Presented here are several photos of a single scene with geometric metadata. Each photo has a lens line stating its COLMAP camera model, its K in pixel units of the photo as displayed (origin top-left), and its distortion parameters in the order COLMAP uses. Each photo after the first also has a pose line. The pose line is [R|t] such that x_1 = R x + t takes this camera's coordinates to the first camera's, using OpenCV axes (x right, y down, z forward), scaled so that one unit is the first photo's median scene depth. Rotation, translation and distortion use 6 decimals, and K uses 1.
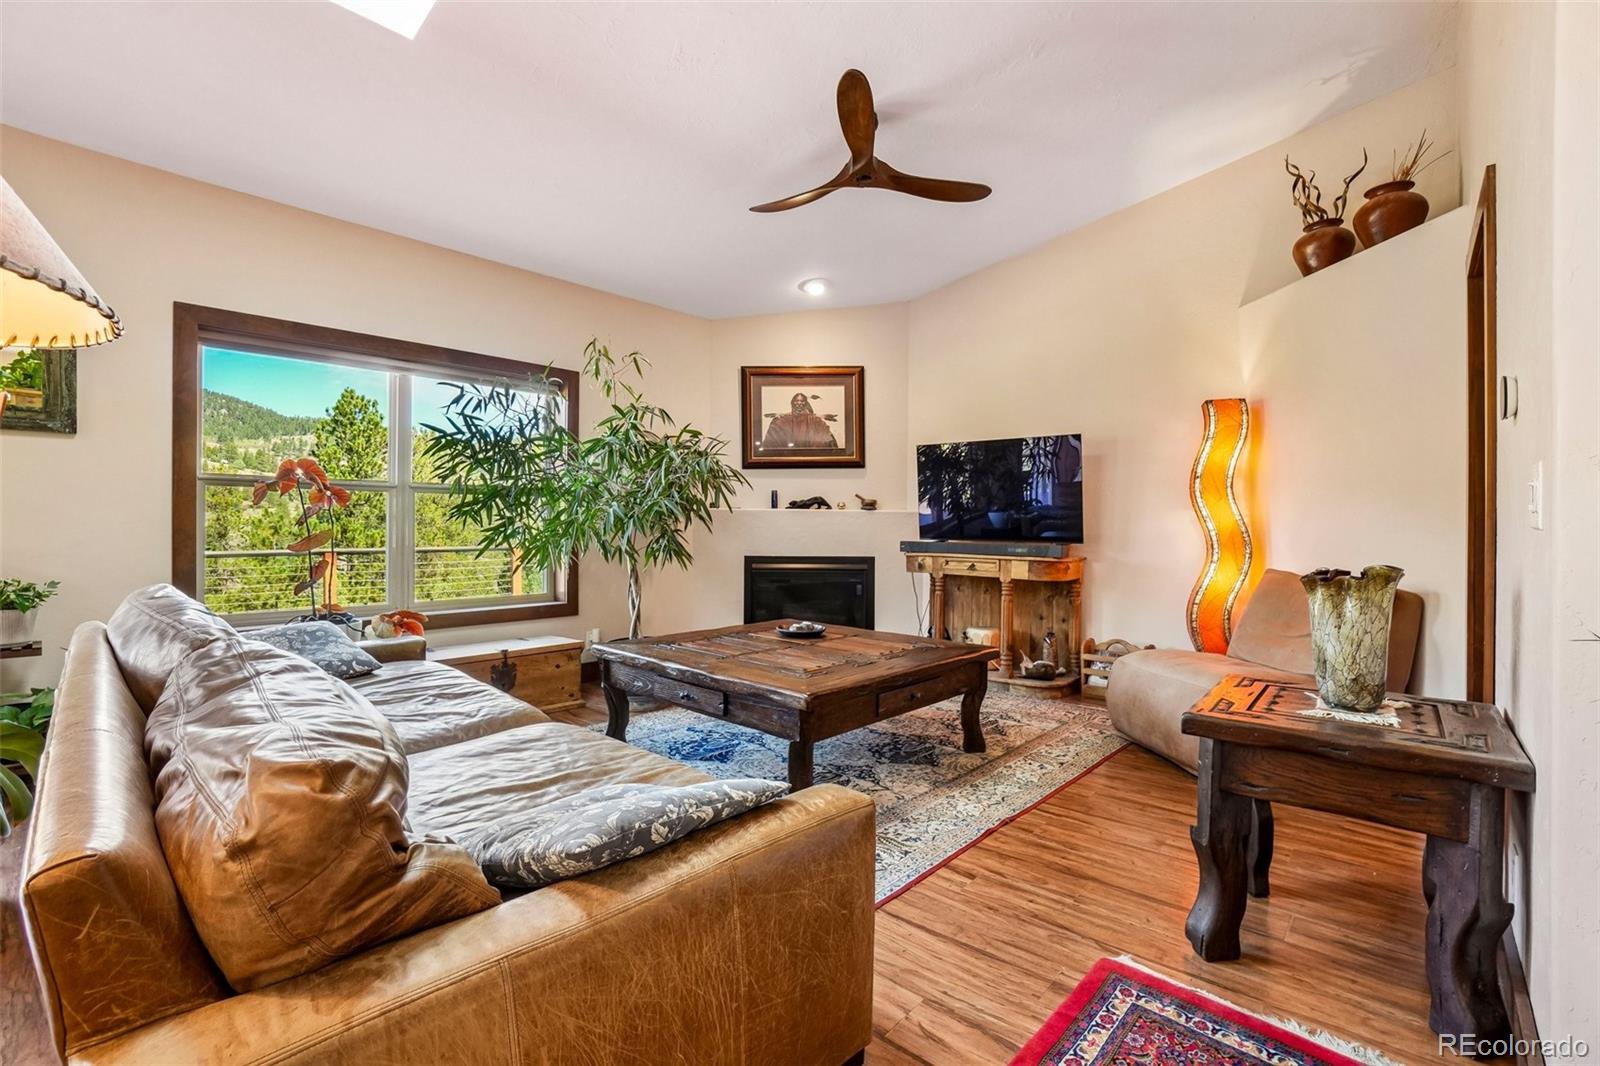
lens RADIAL K [[702.3, 0, 788.6], [0, 702.3, 517.3], [0, 0, 1]] dist [-0.026435, -0.000063]
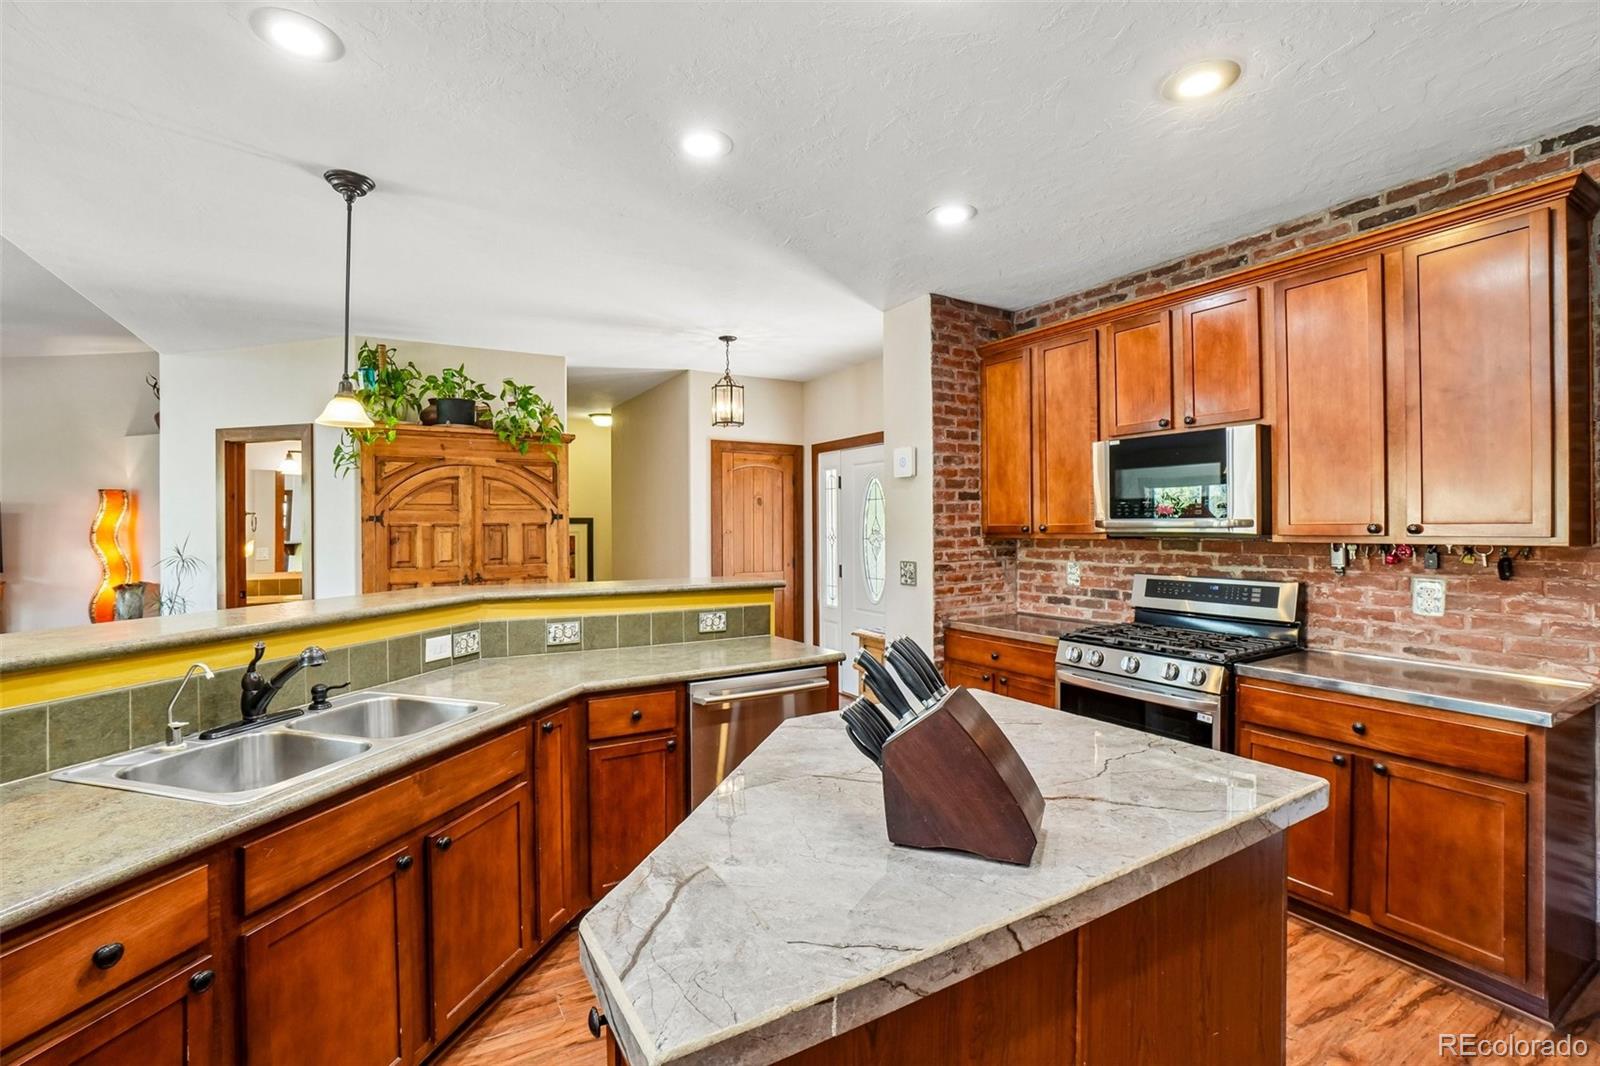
lens RADIAL K [[702.7, 0, 805.2], [0, 702.7, 528.7], [0, 0, 1]] dist [-0.071516, 0.023836]
pose [[0.289522, -0.007974, 0.957138, -0.391515], [-0.005230, 0.999937, 0.009912, -0.071742], [-0.957157, -0.007875, 0.289462, -0.934308]]
